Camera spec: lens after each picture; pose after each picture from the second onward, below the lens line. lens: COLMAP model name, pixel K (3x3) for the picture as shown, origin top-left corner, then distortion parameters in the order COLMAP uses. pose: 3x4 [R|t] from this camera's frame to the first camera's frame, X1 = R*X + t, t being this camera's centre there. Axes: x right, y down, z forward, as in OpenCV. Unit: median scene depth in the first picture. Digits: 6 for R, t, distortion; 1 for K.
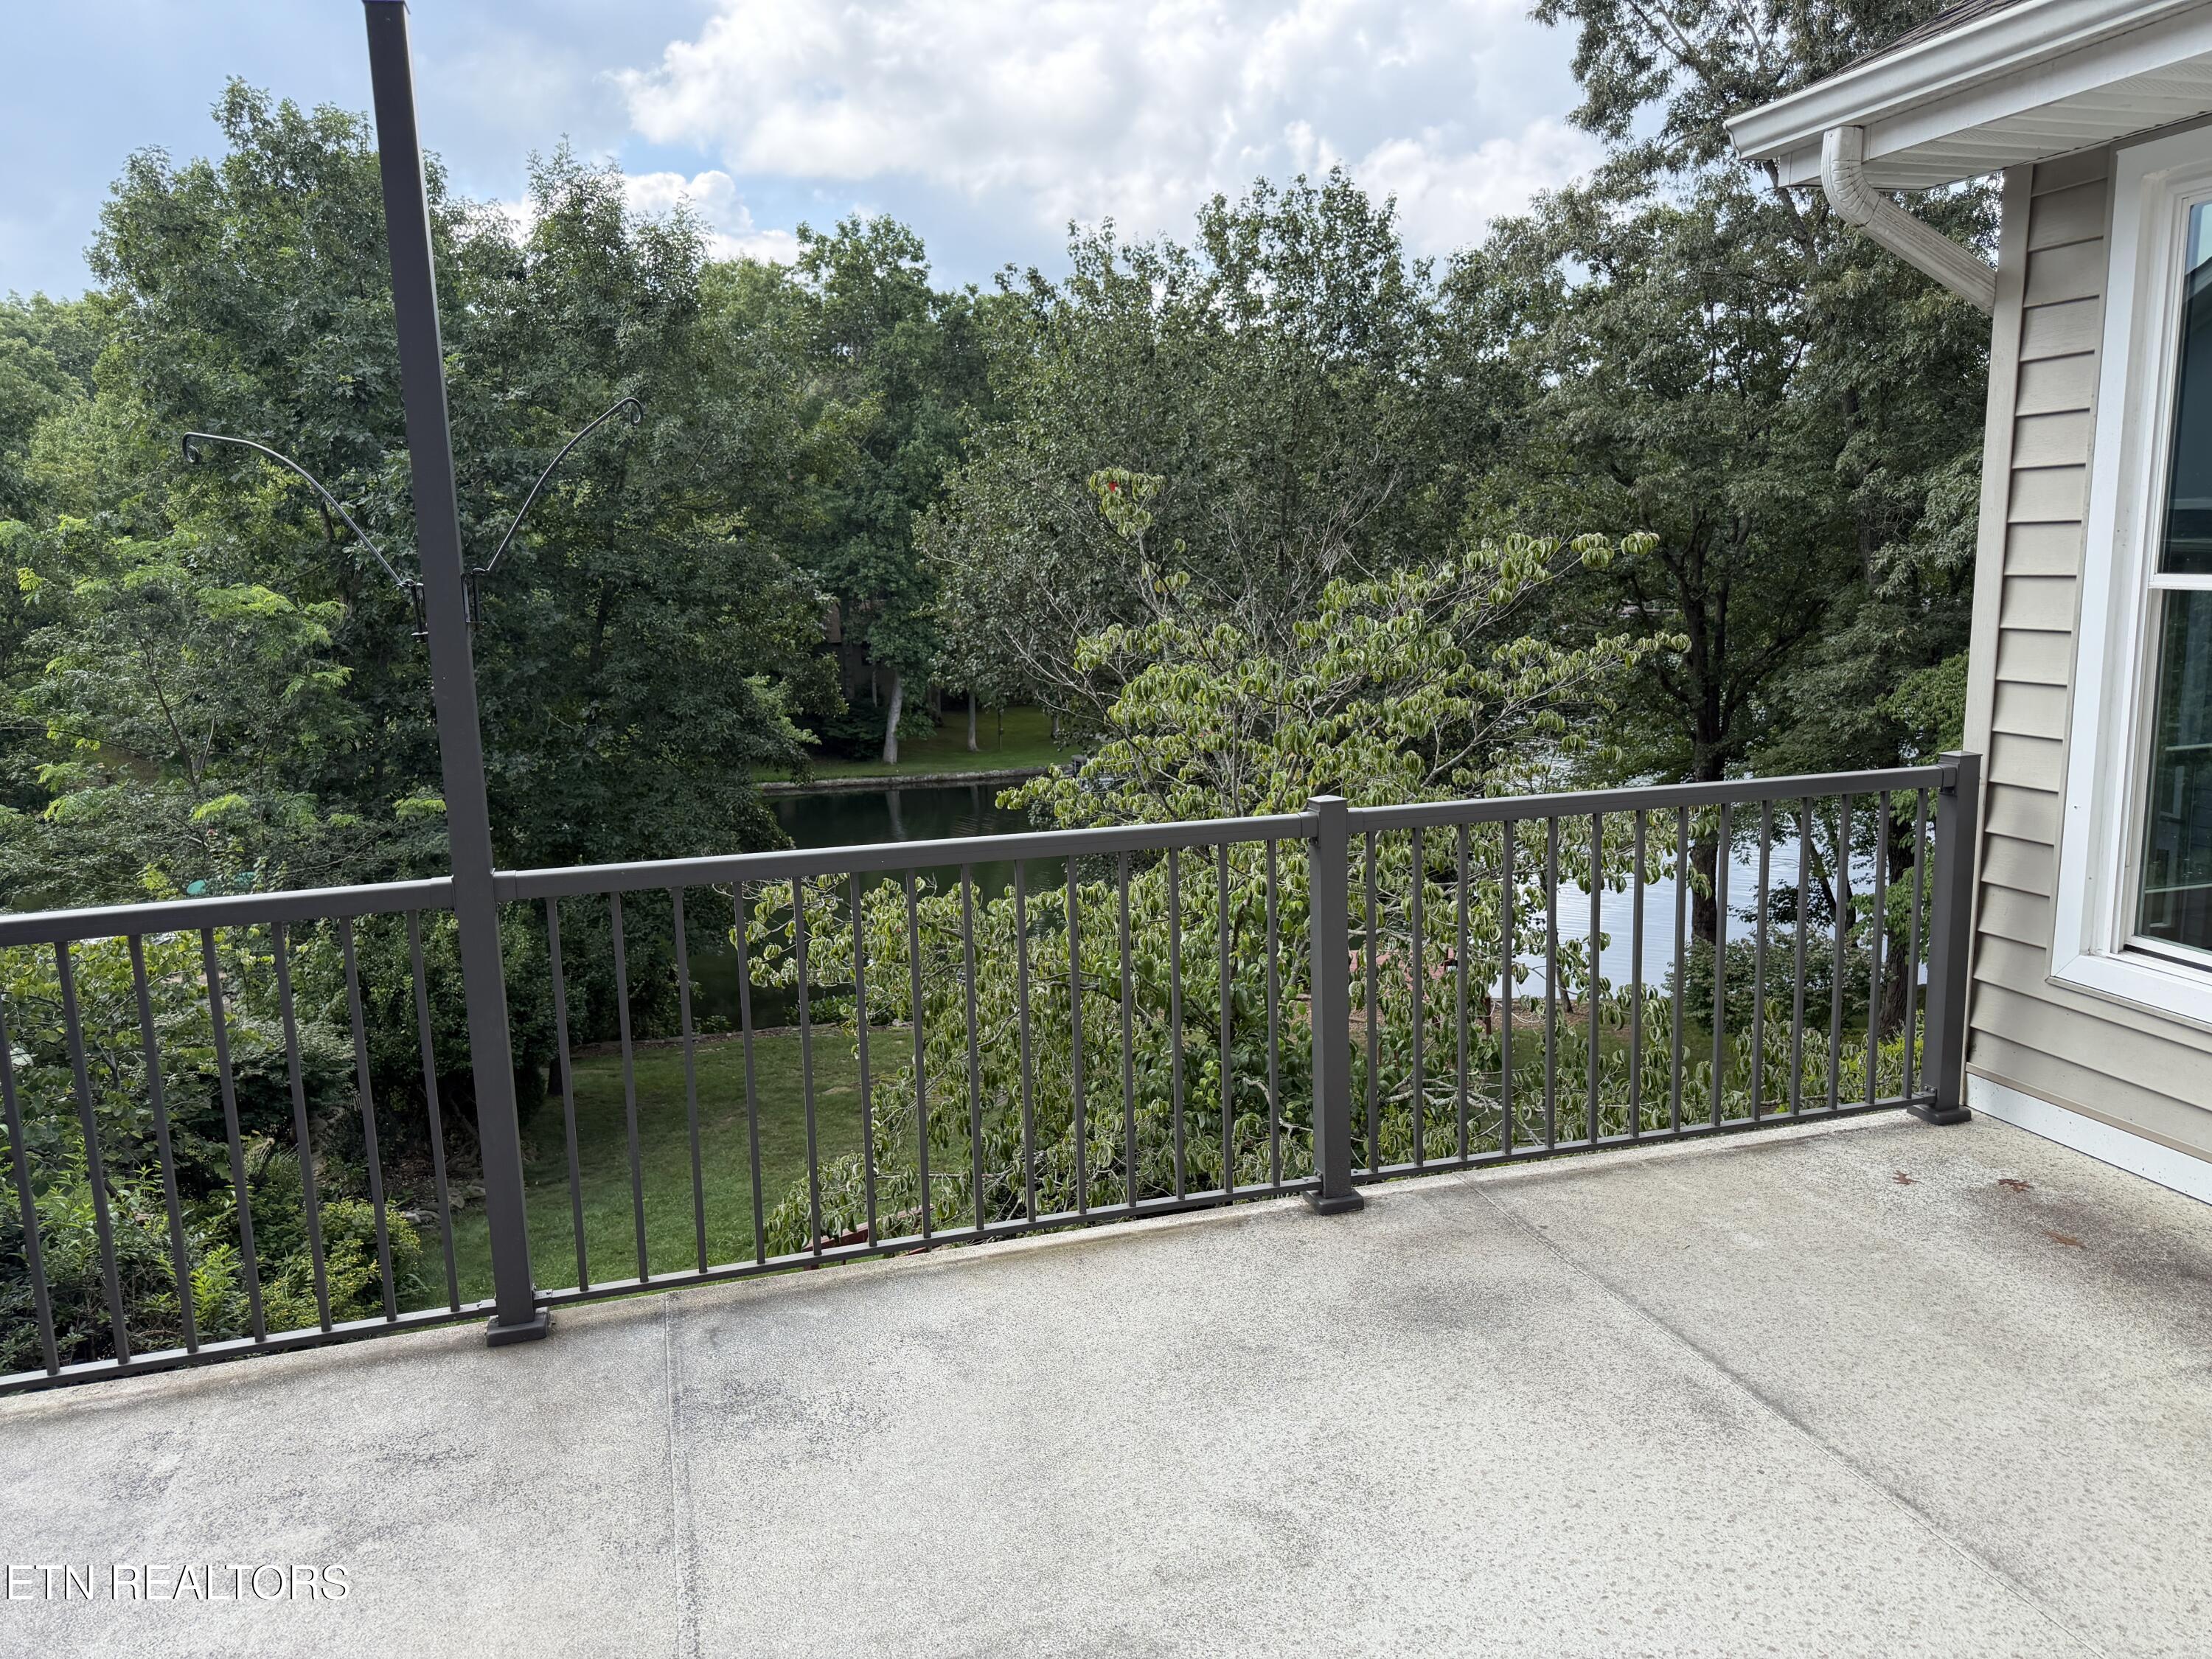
lens RADIAL K [[1555.8, 0, 1114.4], [0, 1555.8, 832.8], [0, 0, 1]] dist [0.090977, -0.112113]
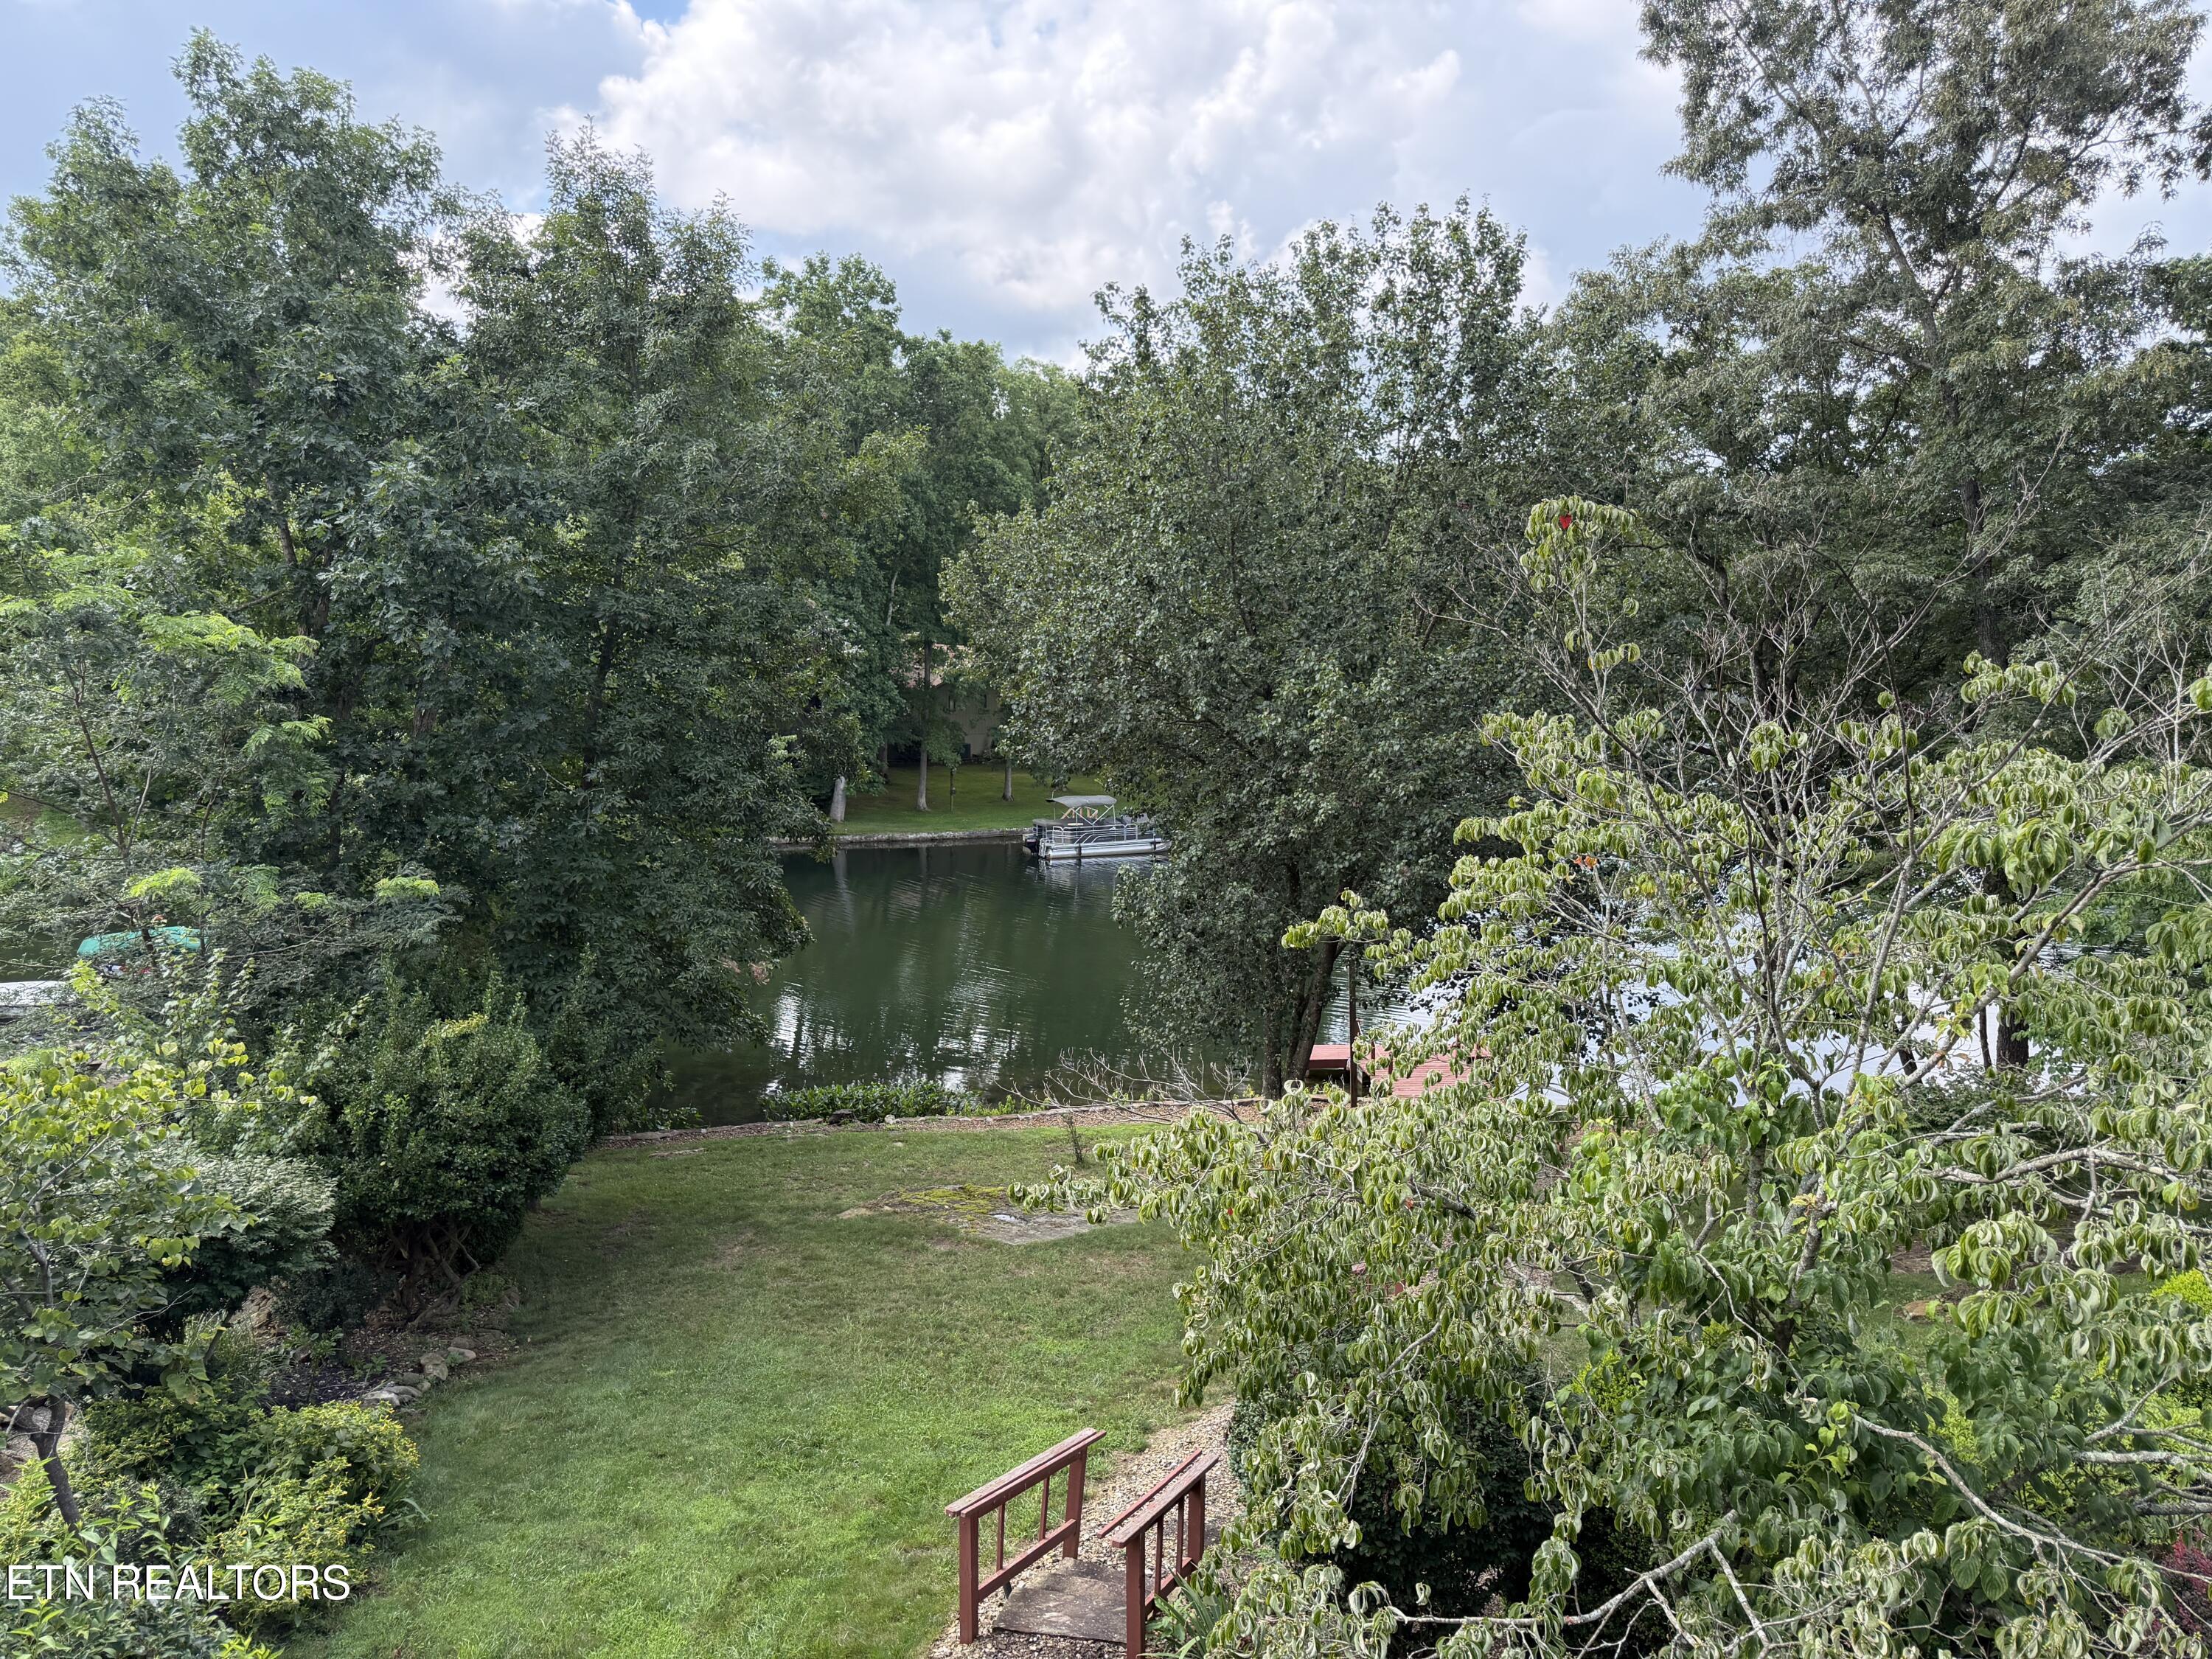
lens RADIAL K [[1544.4, 0, 1106.9], [0, 1544.4, 843.9], [0, 0, 1]] dist [0.089482, -0.098136]
pose [[0.997834, 0.030202, 0.058447, -0.097592], [-0.028485, 0.999144, -0.030005, -0.019442], [-0.059303, 0.028275, 0.997839, 0.122325]]
